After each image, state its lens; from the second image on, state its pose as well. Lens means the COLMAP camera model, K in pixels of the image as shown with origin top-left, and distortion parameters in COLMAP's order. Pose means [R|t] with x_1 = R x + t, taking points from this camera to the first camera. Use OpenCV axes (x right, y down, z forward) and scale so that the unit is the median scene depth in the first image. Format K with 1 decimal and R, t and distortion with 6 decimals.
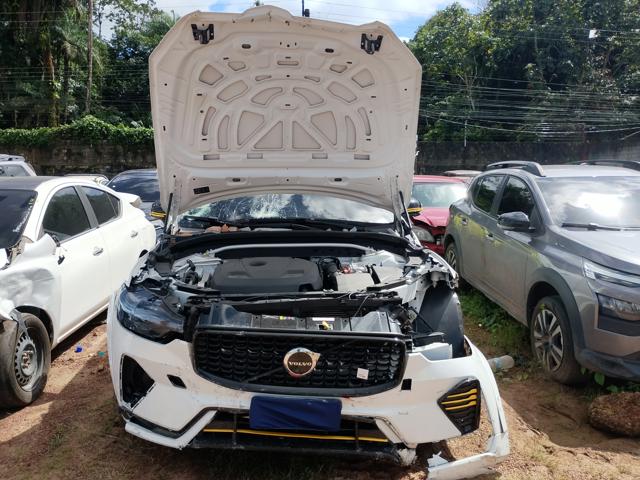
lens RADIAL K [[509.3, 0, 316.8], [0, 509.3, 242.1], [0, 0, 1]] dist [0.035763, -0.039260]
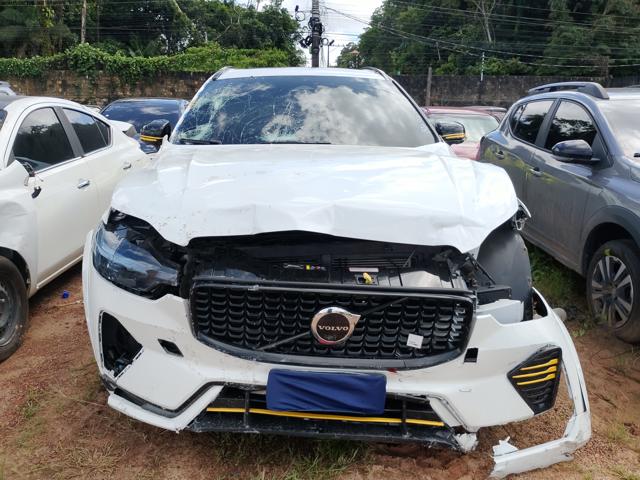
lens RADIAL K [[509.3, 0, 320.6], [0, 509.3, 237.2], [0, 0, 1]] dist [0.035763, -0.039260]
pose [[0.999963, 0.008609, -0.000150, -0.046902], [-0.008544, 0.994253, 0.106710, 0.022262], [0.001068, -0.106705, 0.994290, 0.238451]]
